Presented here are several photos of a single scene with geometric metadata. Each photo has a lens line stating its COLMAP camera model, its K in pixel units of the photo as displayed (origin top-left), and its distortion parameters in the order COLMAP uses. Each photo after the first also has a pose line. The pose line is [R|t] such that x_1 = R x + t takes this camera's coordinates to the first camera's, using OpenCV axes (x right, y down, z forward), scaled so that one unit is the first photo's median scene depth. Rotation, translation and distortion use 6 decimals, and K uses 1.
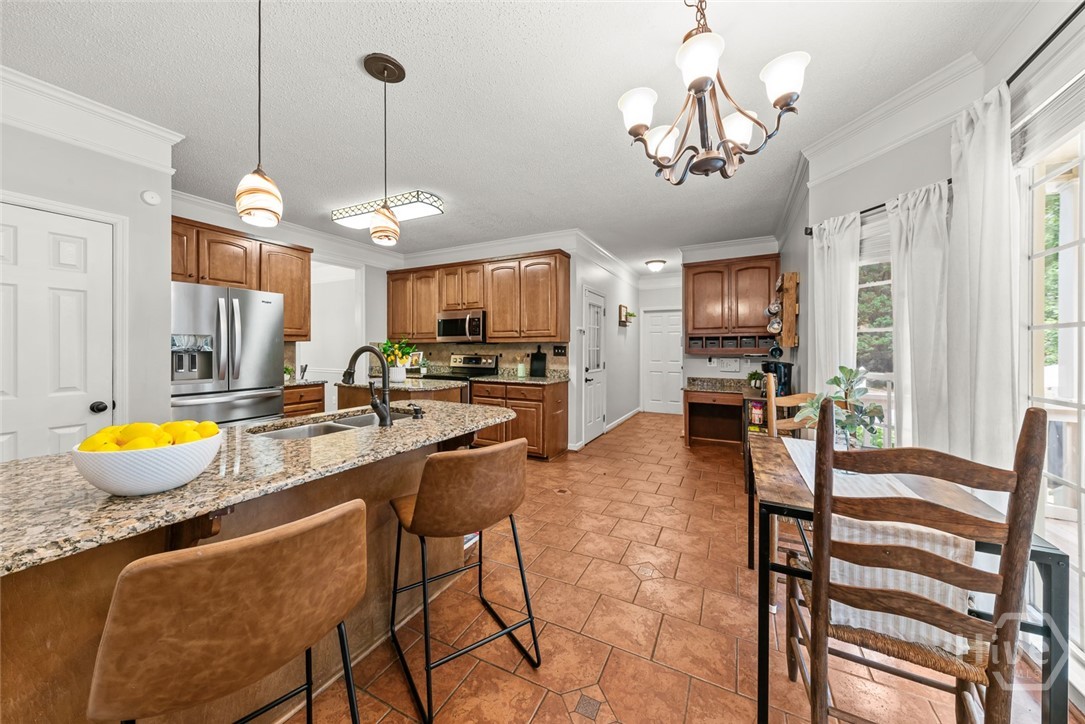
lens RADIAL K [[372.2, 0, 542.6], [0, 372.2, 368.6], [0, 0, 1]] dist [0.000507, -0.000011]
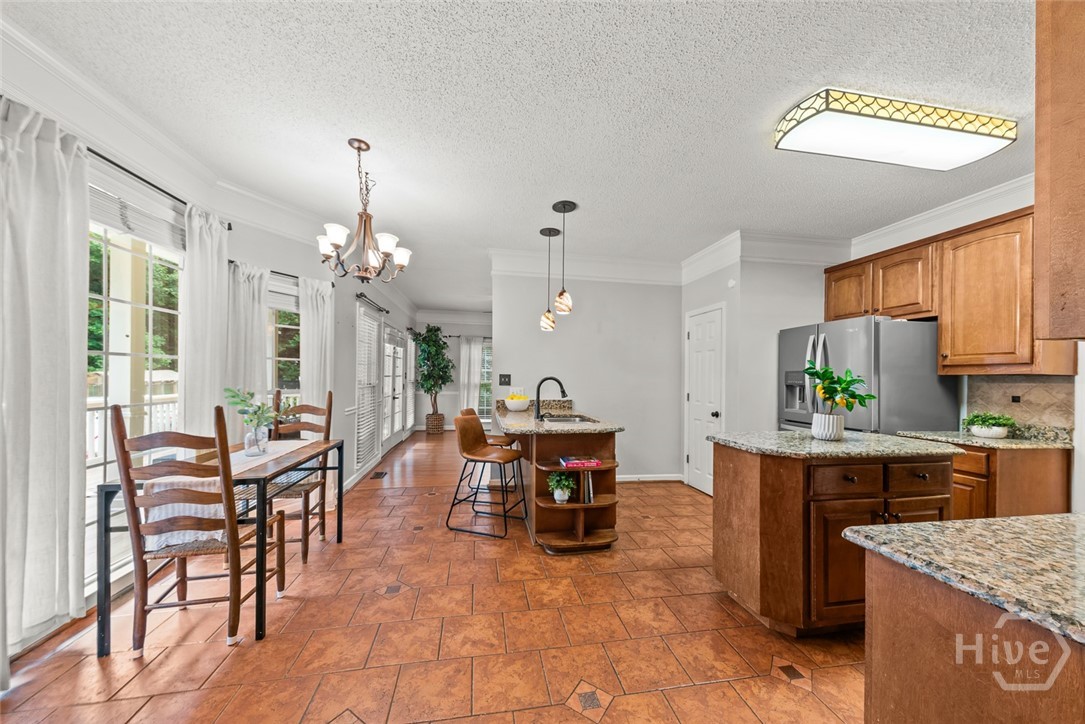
lens RADIAL K [[372.2, 0, 542.6], [0, 372.2, 368.6], [0, 0, 1]] dist [0.000507, -0.000011]
pose [[-0.790382, -0.024009, -0.612144, 0.530138], [-0.040546, 0.999091, 0.013167, -0.101077], [0.611271, 0.035227, -0.790637, 1.813890]]
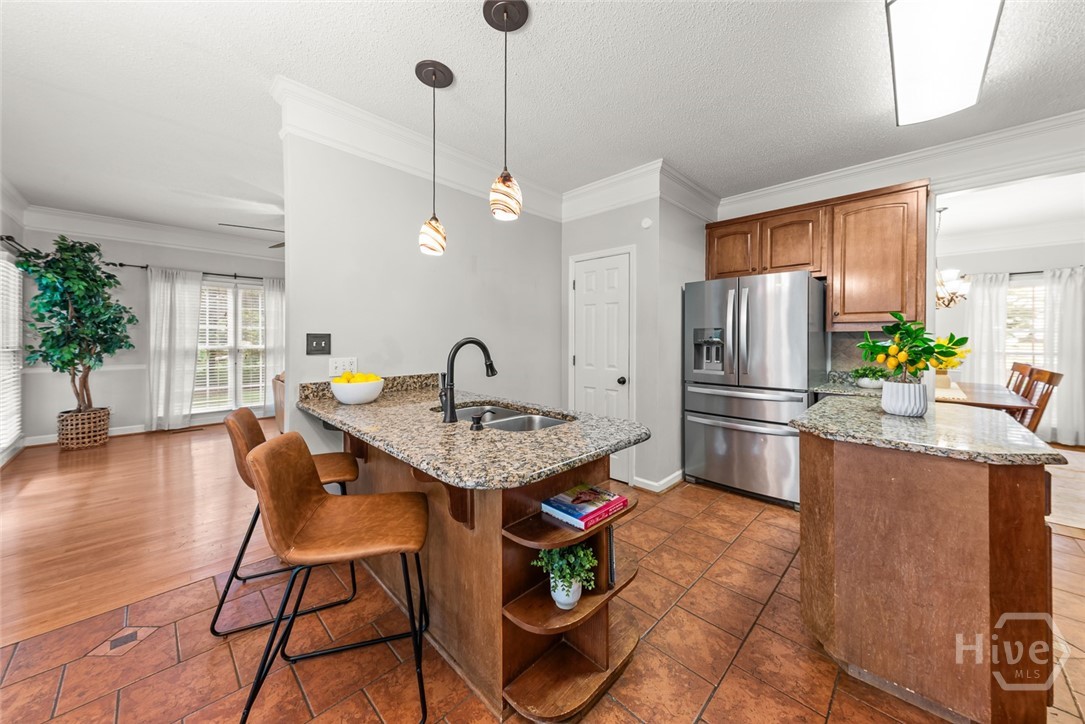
lens RADIAL K [[379.0, 0, 541.3], [0, 379.0, 335.3], [0, 0, 1]] dist [0.008042, -0.000070]
pose [[-0.291043, -0.006240, -0.956690, 0.319800], [-0.045688, 0.998928, 0.007384, -0.069644], [0.955618, 0.045859, -0.291016, 1.075784]]
